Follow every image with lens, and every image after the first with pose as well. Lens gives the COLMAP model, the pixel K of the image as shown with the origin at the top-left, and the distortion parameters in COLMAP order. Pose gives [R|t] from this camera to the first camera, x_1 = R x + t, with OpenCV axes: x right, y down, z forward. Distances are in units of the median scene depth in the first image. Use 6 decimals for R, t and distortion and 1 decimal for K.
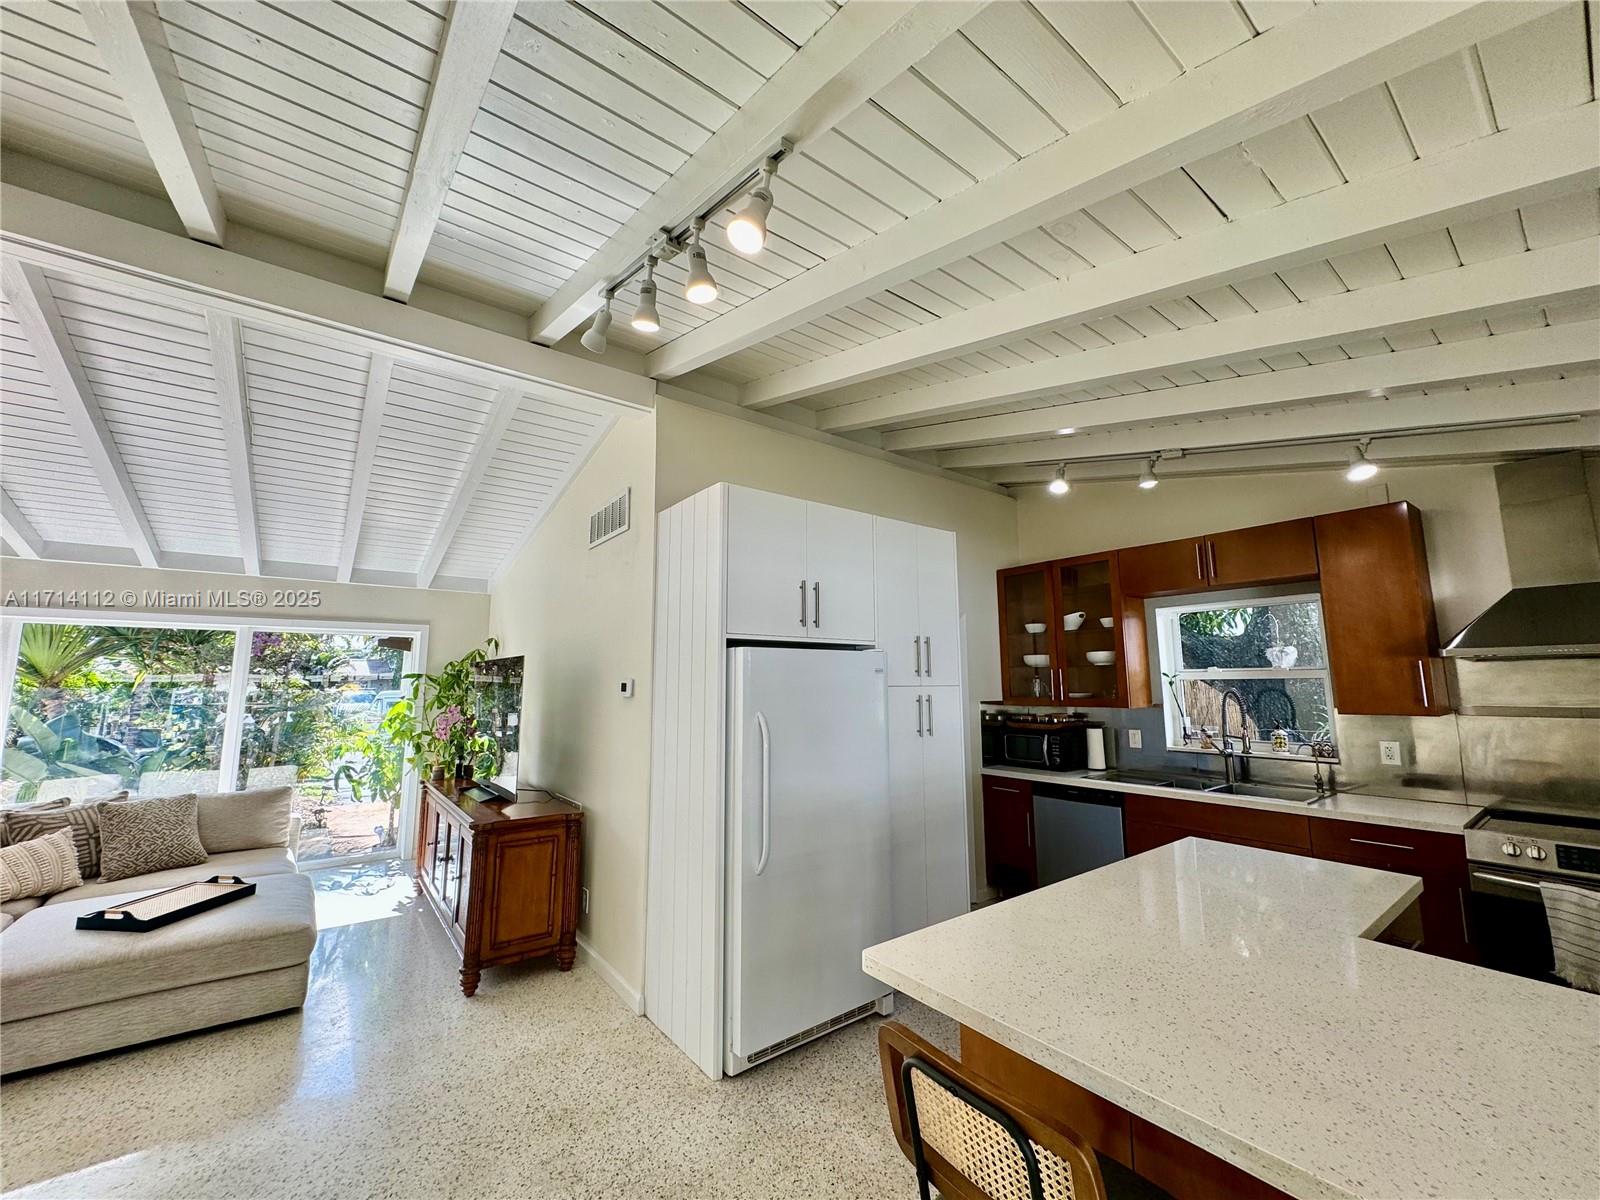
lens RADIAL K [[643.8, 0, 805.1], [0, 643.8, 599.0], [0, 0, 1]] dist [-0.003955, -0.000024]
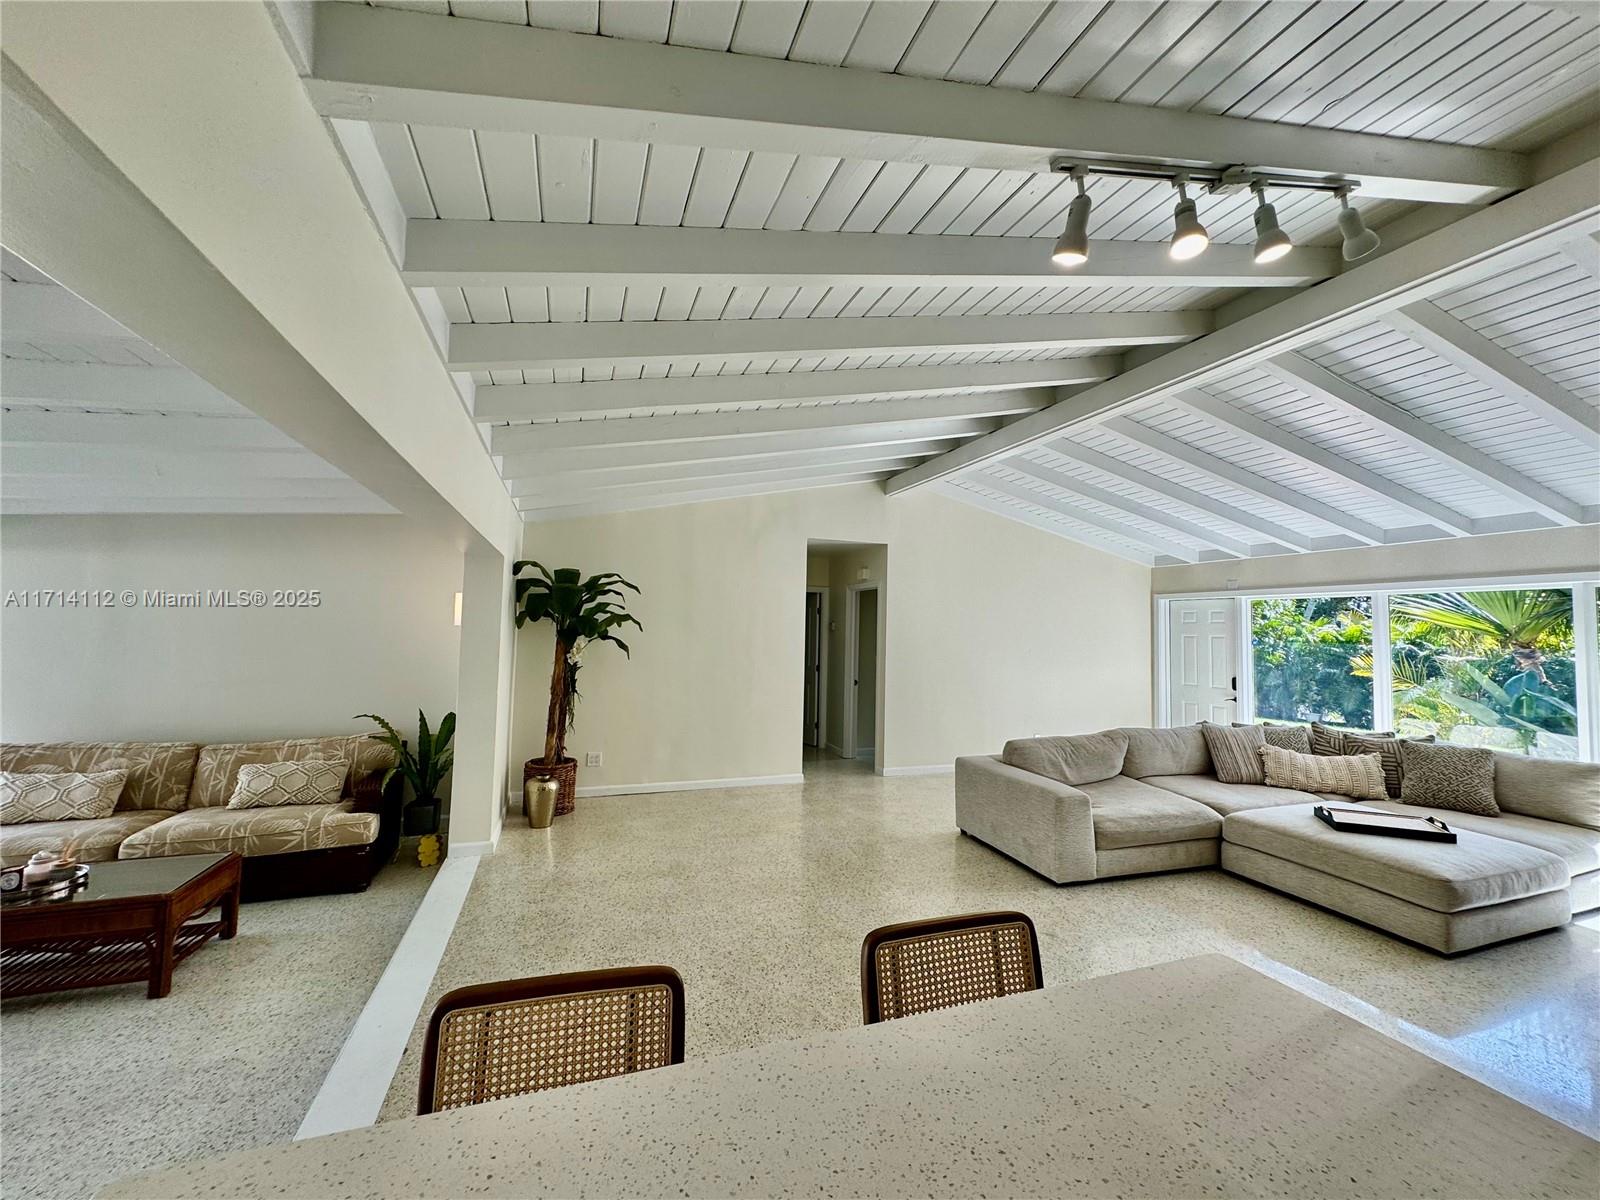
lens RADIAL K [[643.8, 0, 788.4], [0, 643.8, 589.5], [0, 0, 1]] dist [-0.003955, -0.000024]
pose [[-0.318793, -0.061015, -0.945858, 0.498149], [0.103353, 0.989737, -0.098680, 0.037799], [0.942172, -0.129216, -0.309215, 0.341862]]
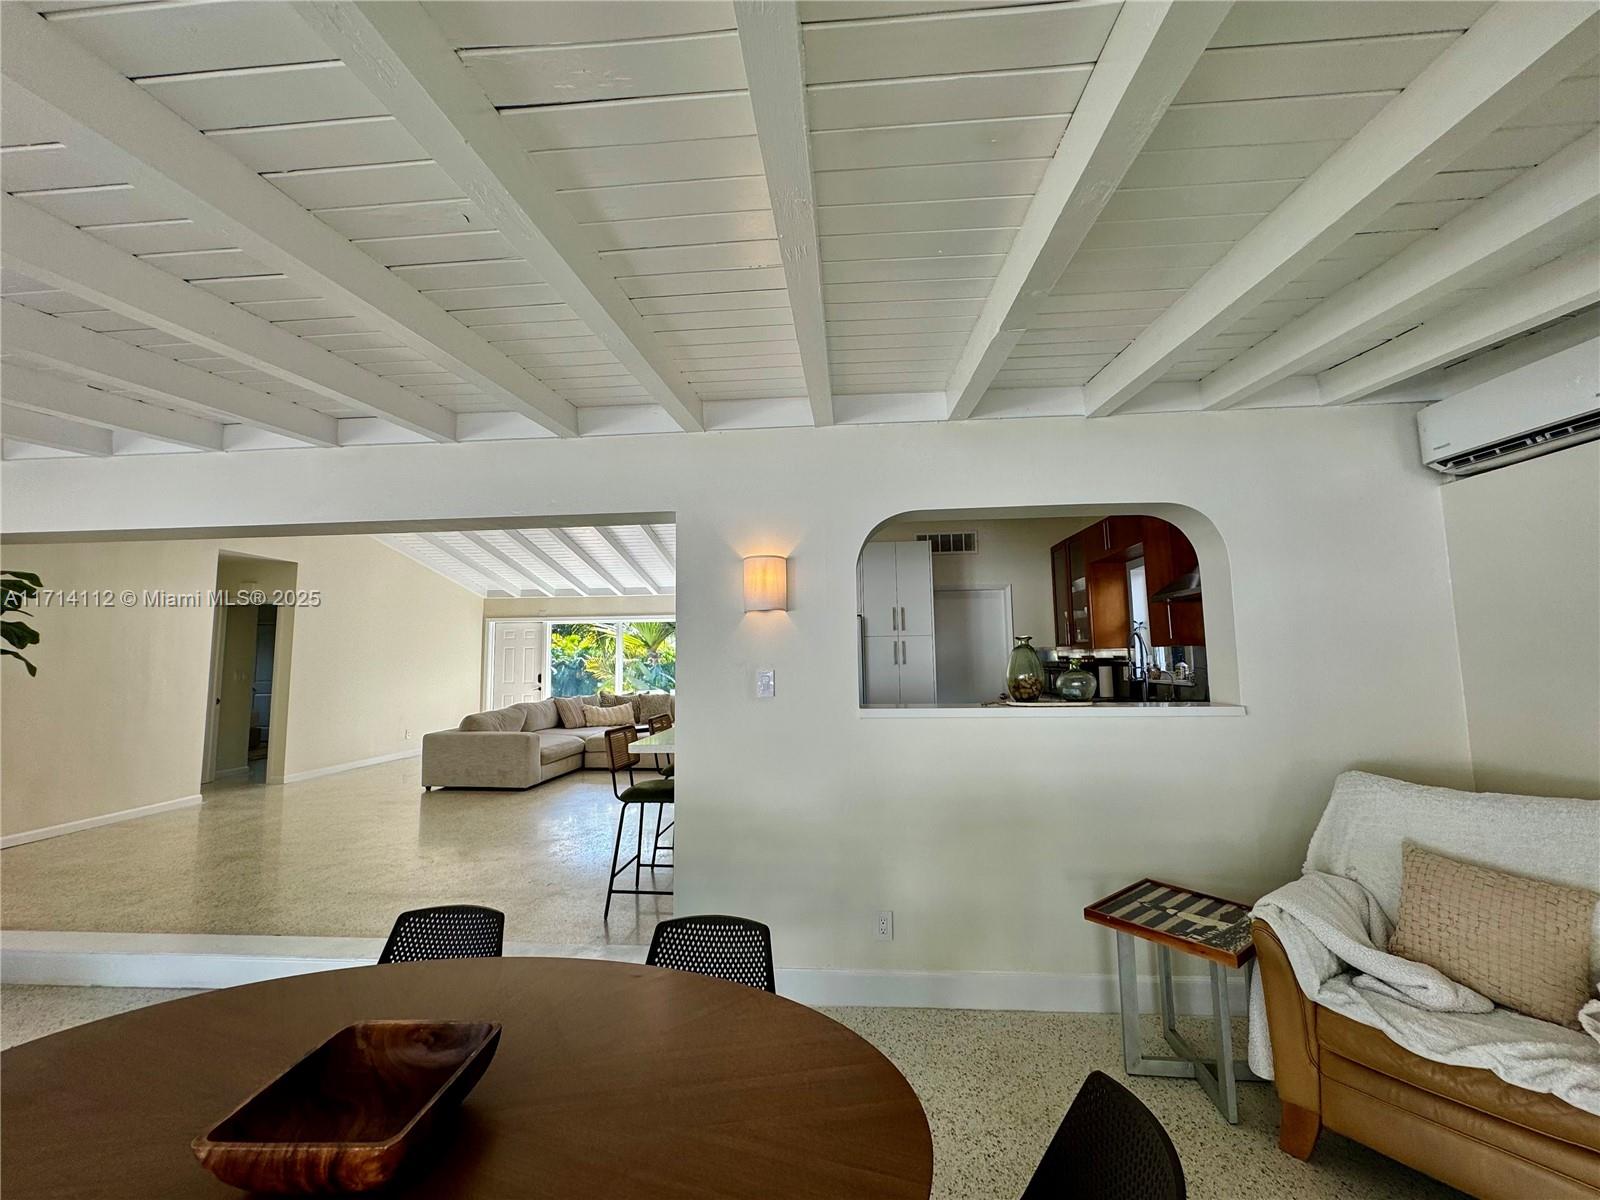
lens RADIAL K [[643.8, 0, 804.6], [0, 643.8, 592.5], [0, 0, 1]] dist [-0.003955, -0.000024]
pose [[0.744457, -0.074966, -0.663449, 1.140583], [0.098094, 0.995174, -0.002377, -0.000939], [0.660425, -0.063310, 0.748218, -0.442468]]
